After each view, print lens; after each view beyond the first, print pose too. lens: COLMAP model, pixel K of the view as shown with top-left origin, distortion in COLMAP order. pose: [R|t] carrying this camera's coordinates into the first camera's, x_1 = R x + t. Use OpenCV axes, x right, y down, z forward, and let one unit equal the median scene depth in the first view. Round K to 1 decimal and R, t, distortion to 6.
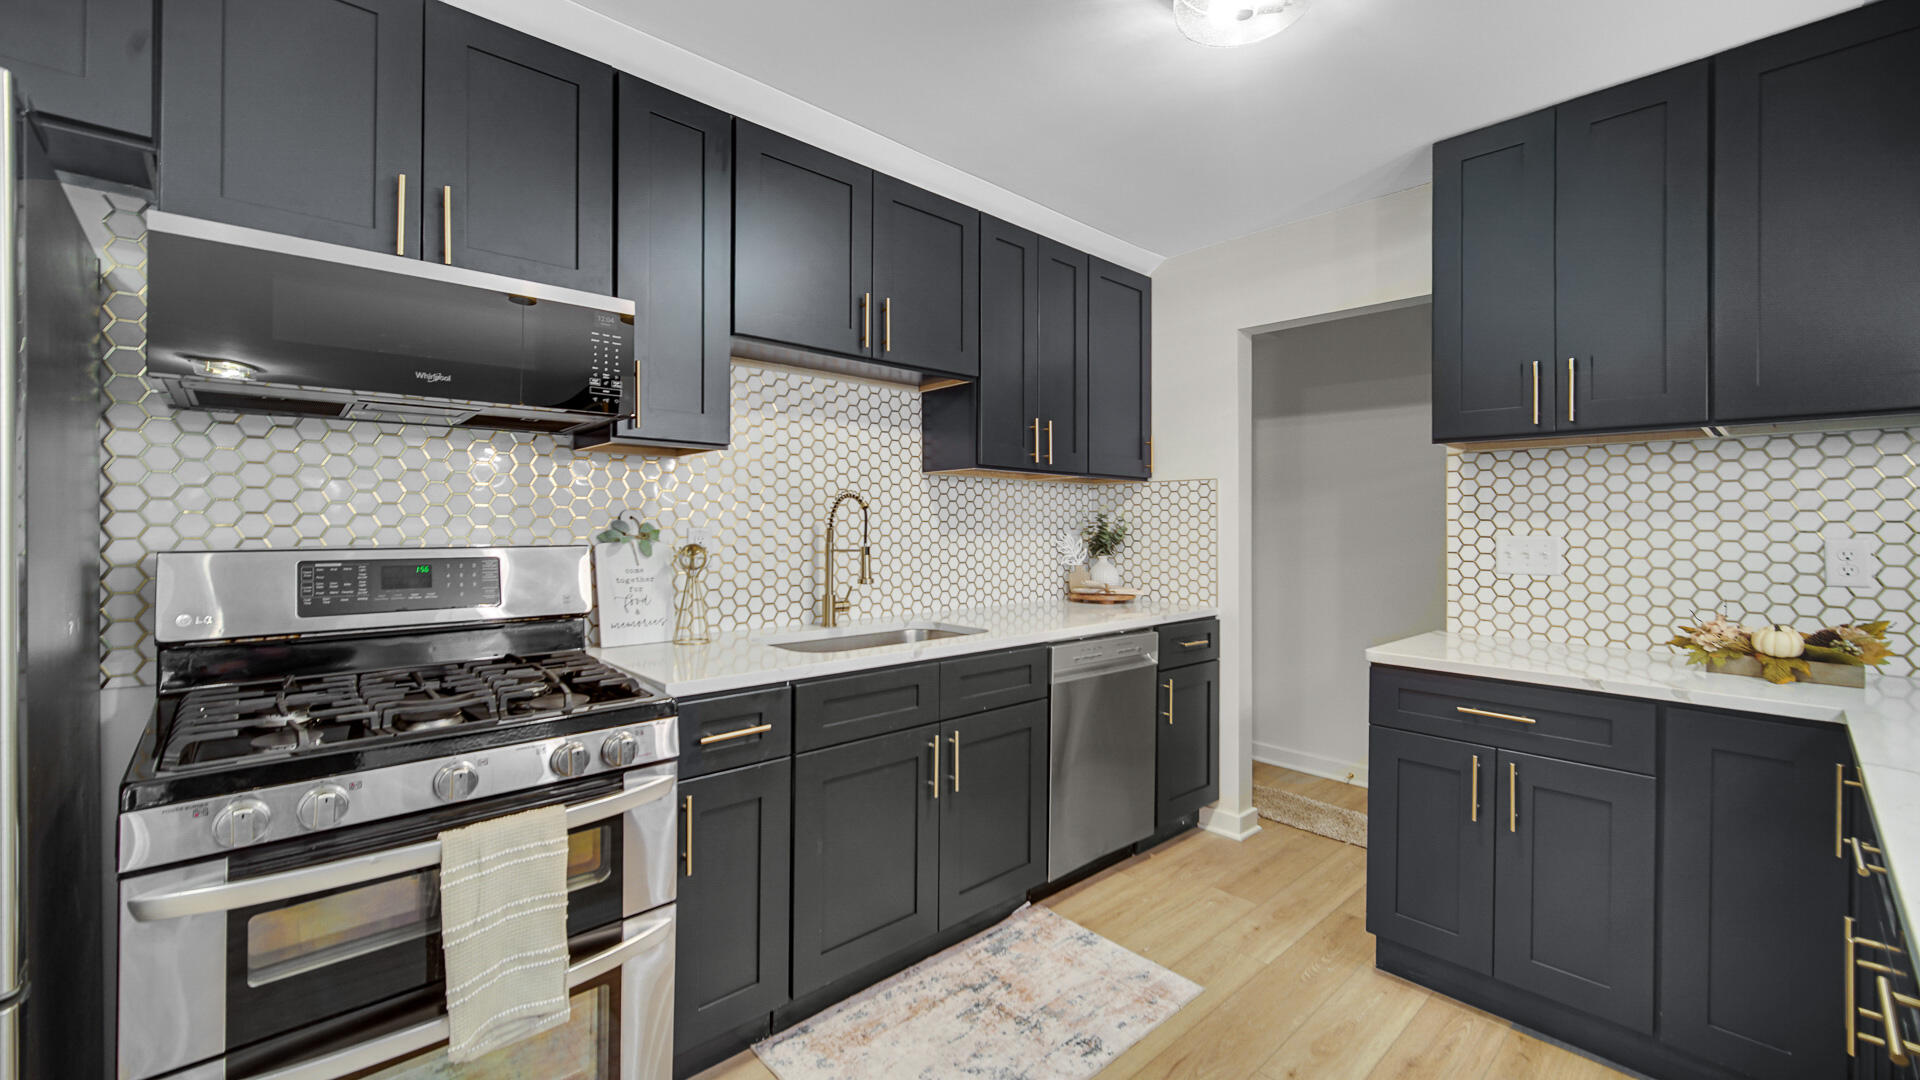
lens RADIAL K [[770.4, 0, 965.4], [0, 770.4, 519.7], [0, 0, 1]] dist [0.000156, -0.000089]
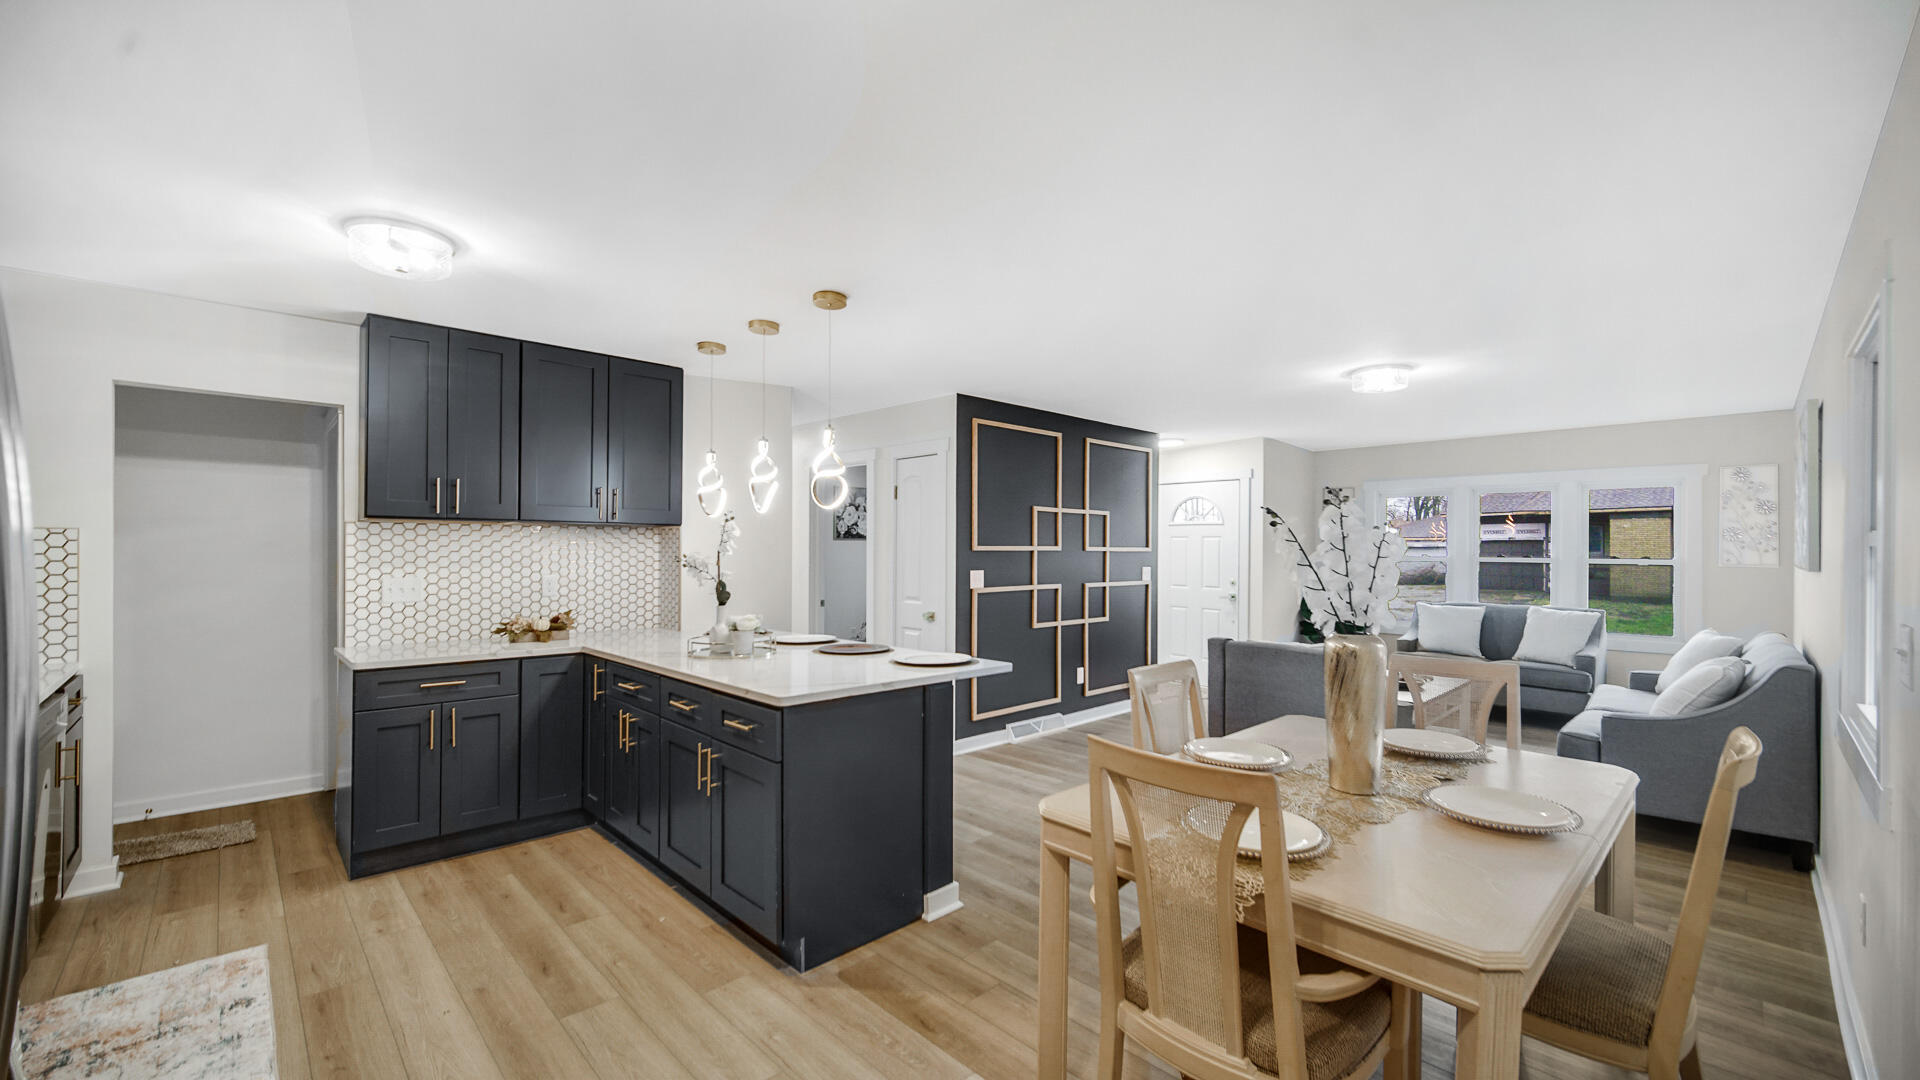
lens RADIAL K [[752.6, 0, 960.0], [0, 752.6, 540.0], [0, 0, 1]] dist [0.001666, 0.000105]
pose [[-0.023625, 0.009661, 0.999674, -0.776368], [-0.010056, 0.999900, -0.009901, -0.048694], [-0.999670, -0.010287, -0.023525, -0.091362]]
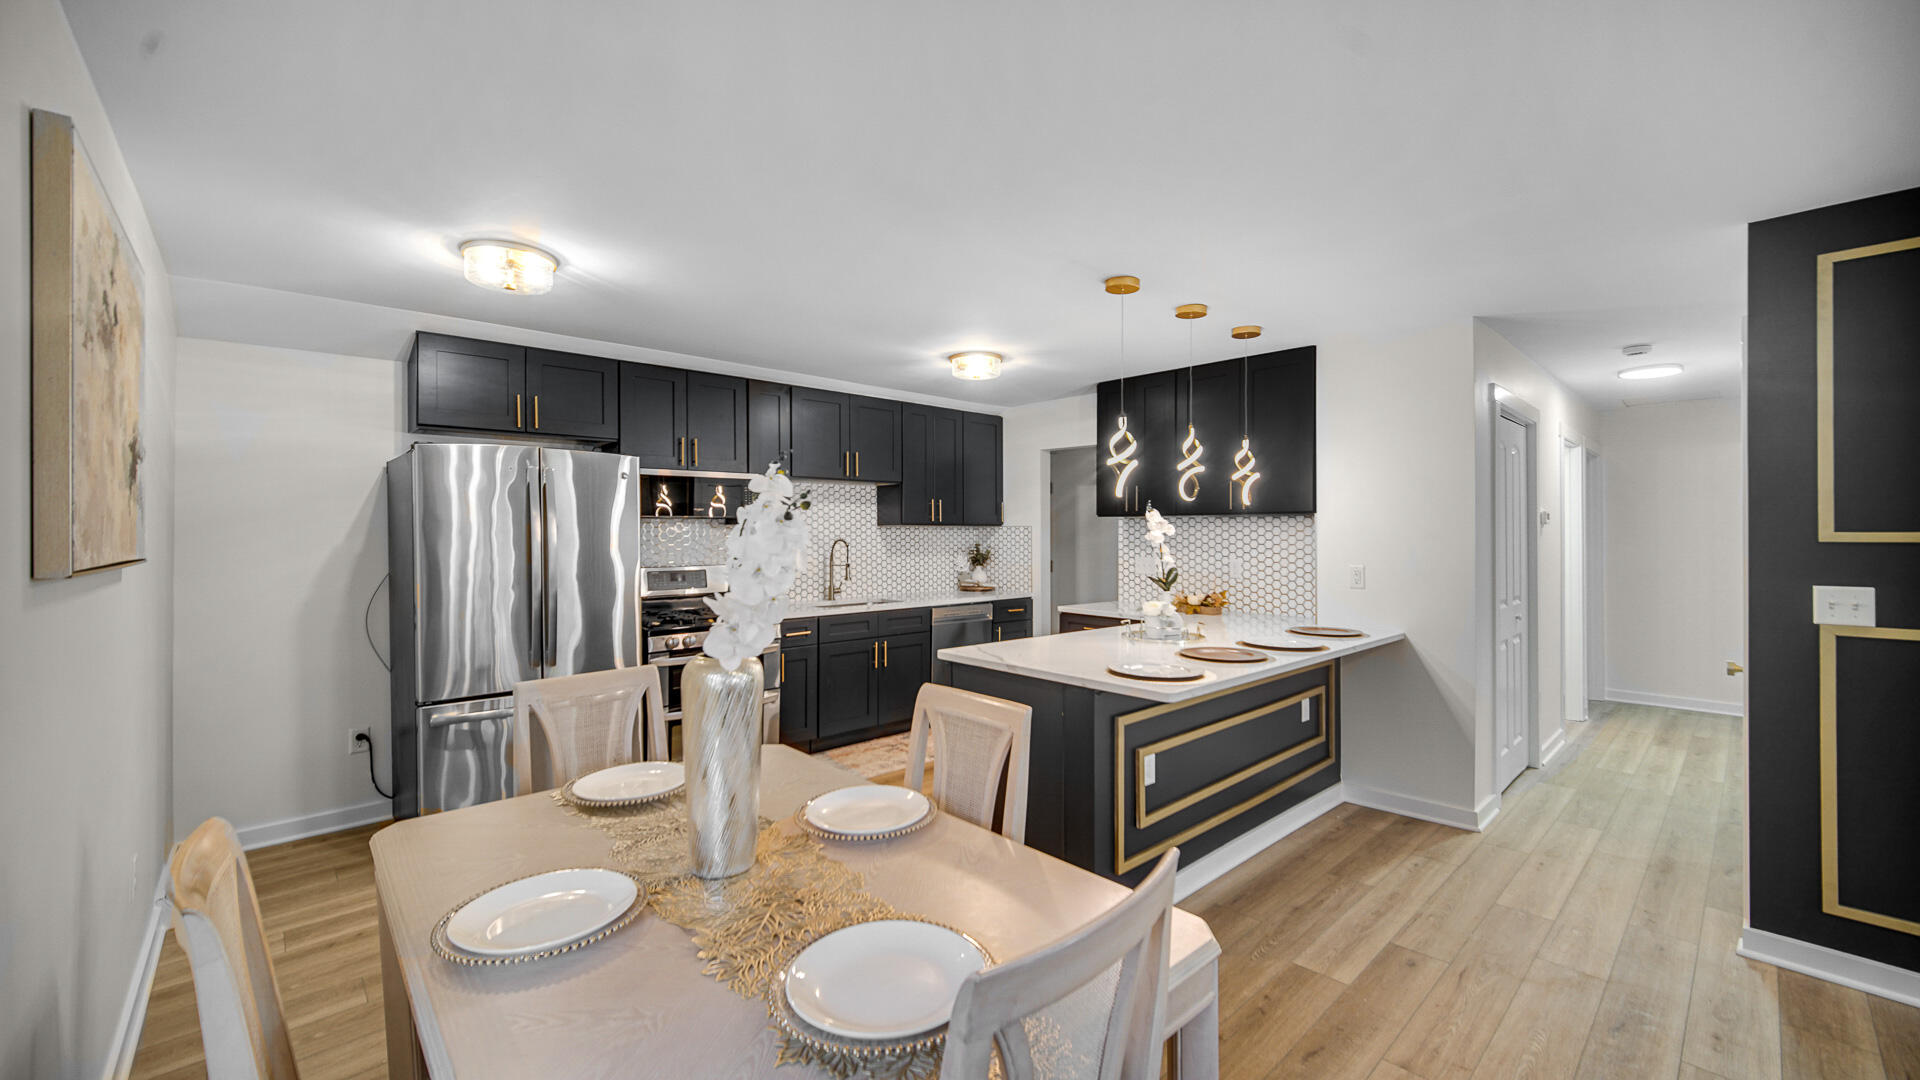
lens RADIAL K [[770.4, 0, 965.4], [0, 770.4, 519.7], [0, 0, 1]] dist [0.000156, -0.000089]
pose [[0.999985, -0.005451, -0.000140, 0.196955], [0.005449, 0.999953, -0.007969, -0.067268], [0.000183, 0.007968, 0.999968, -1.143212]]
